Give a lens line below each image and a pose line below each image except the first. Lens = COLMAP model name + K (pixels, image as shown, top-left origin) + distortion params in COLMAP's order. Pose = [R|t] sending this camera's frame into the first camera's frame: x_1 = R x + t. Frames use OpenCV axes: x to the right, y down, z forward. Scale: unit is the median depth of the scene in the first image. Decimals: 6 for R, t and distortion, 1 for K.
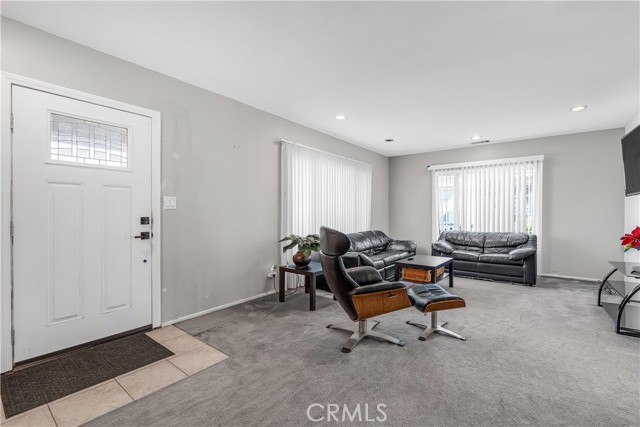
lens RADIAL K [[284.4, 0, 319.9], [0, 284.4, 213.4], [0, 0, 1]] dist [-0.007272, 0.001855]
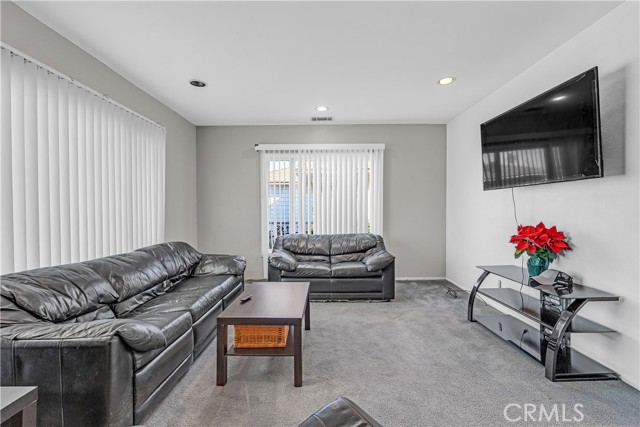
lens RADIAL K [[284.4, 0, 320.6], [0, 284.4, 212.2], [0, 0, 1]] dist [-0.007272, 0.001855]
pose [[0.791540, -0.008915, 0.611052, 0.090022], [0.007375, 0.999960, 0.005035, -0.000175], [-0.611072, 0.000521, 0.791575, 0.408887]]
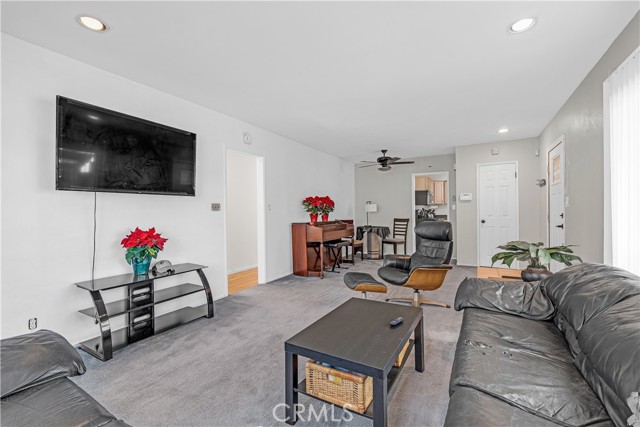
lens RADIAL K [[284.4, 0, 320.3], [0, 284.4, 209.4], [0, 0, 1]] dist [-0.007272, 0.001855]
pose [[-0.990906, 0.007150, -0.134367, 0.393326], [0.007192, 0.999974, 0.000168, -0.008704], [0.134364, -0.000800, -0.990932, 1.134318]]
